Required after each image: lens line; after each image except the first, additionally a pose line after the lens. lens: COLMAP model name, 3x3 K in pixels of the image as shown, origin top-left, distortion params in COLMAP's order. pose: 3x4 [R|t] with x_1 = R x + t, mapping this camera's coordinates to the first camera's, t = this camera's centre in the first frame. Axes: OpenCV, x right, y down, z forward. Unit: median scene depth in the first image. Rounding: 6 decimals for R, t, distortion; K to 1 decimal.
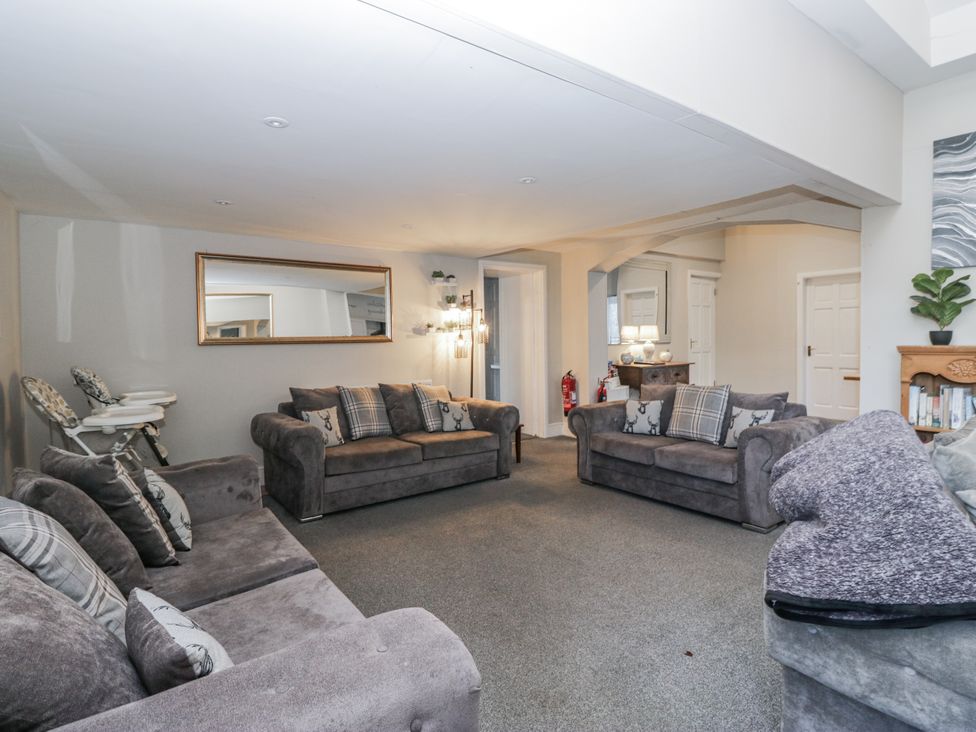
lens RADIAL K [[508.0, 0, 487.2], [0, 508.0, 359.5], [0, 0, 1]] dist [-0.000192, -0.013817]
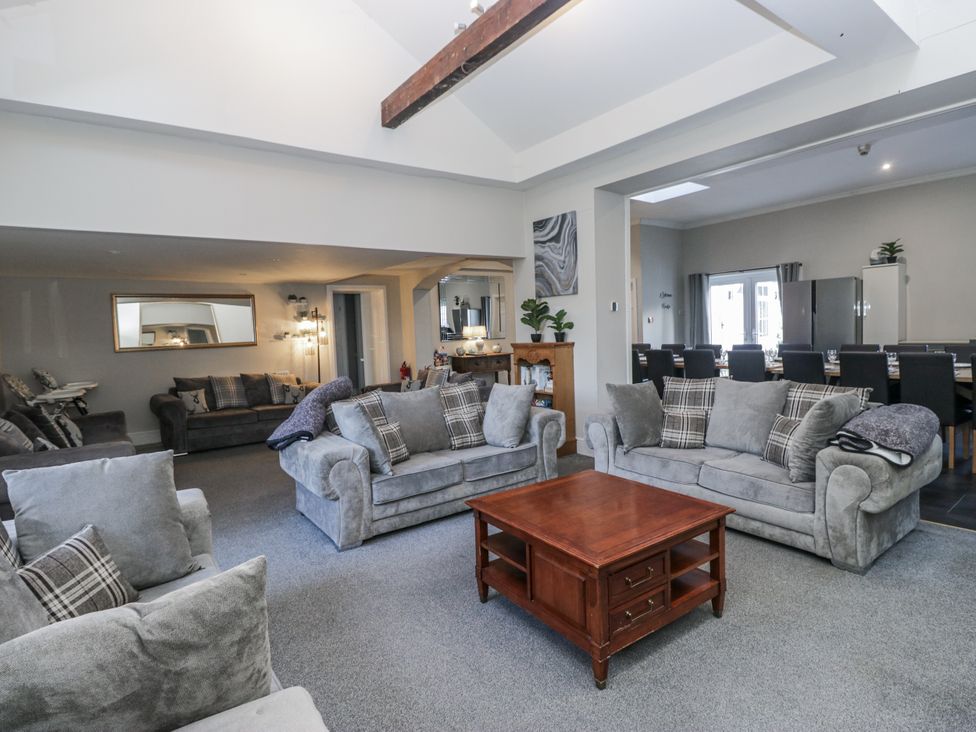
lens RADIAL K [[508.0, 0, 484.4], [0, 508.0, 356.2], [0, 0, 1]] dist [-0.000192, -0.013817]
pose [[0.999606, -0.026105, 0.010355, 0.560663], [0.025988, 0.999598, 0.011316, -0.004030], [-0.010646, -0.011043, 0.999882, -0.585958]]
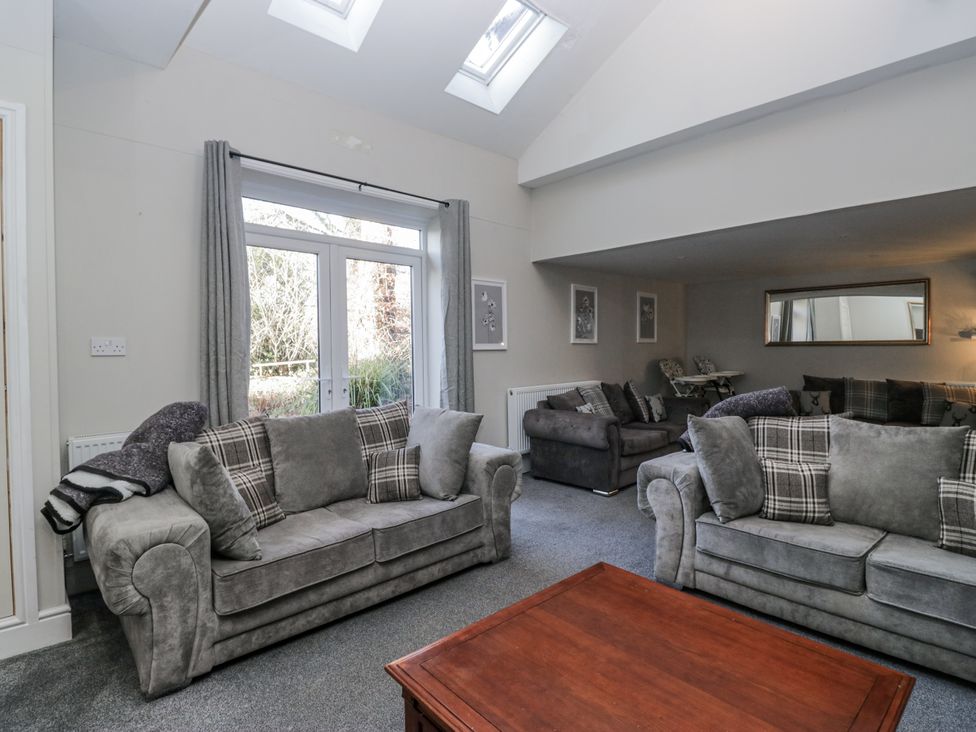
lens RADIAL K [[508.0, 0, 482.2], [0, 508.0, 362.8], [0, 0, 1]] dist [-0.000192, -0.013817]
pose [[0.135459, 0.043888, -0.989811, 0.958731], [-0.029861, 0.998745, 0.040197, -0.012703], [0.990333, 0.024112, 0.136599, -0.147913]]
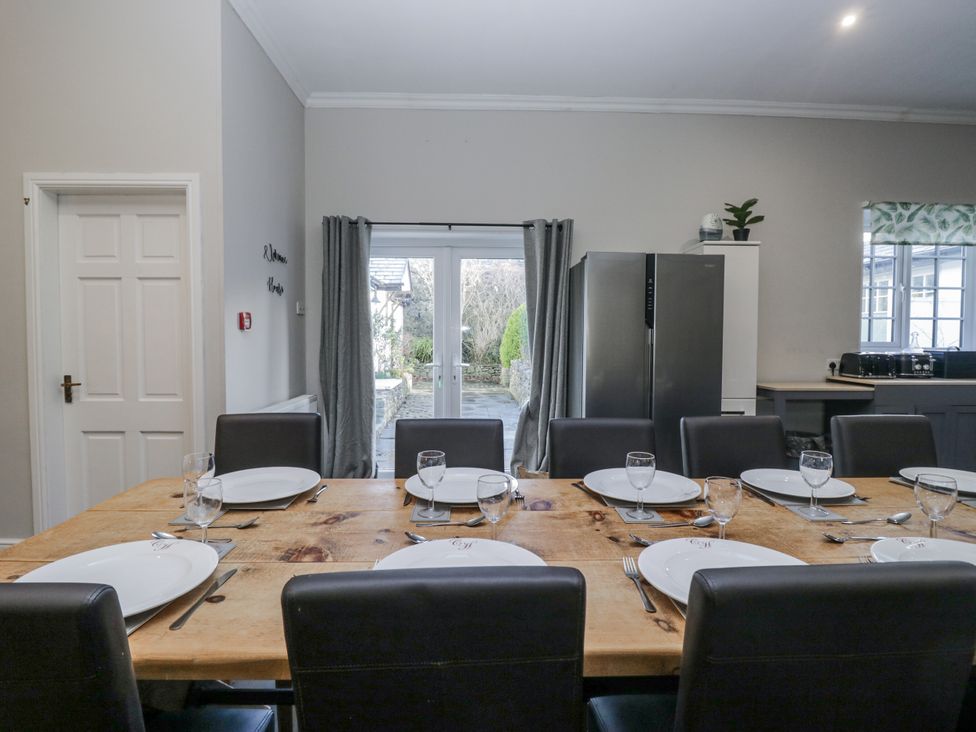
lens RADIAL K [[508.0, 0, 482.8], [0, 508.0, 356.4], [0, 0, 1]] dist [-0.000192, -0.013817]
pose [[0.563410, -0.008256, 0.826136, 0.927791], [0.023053, 0.999718, -0.005731, -0.058631], [-0.825856, 0.022274, 0.563441, 0.997752]]
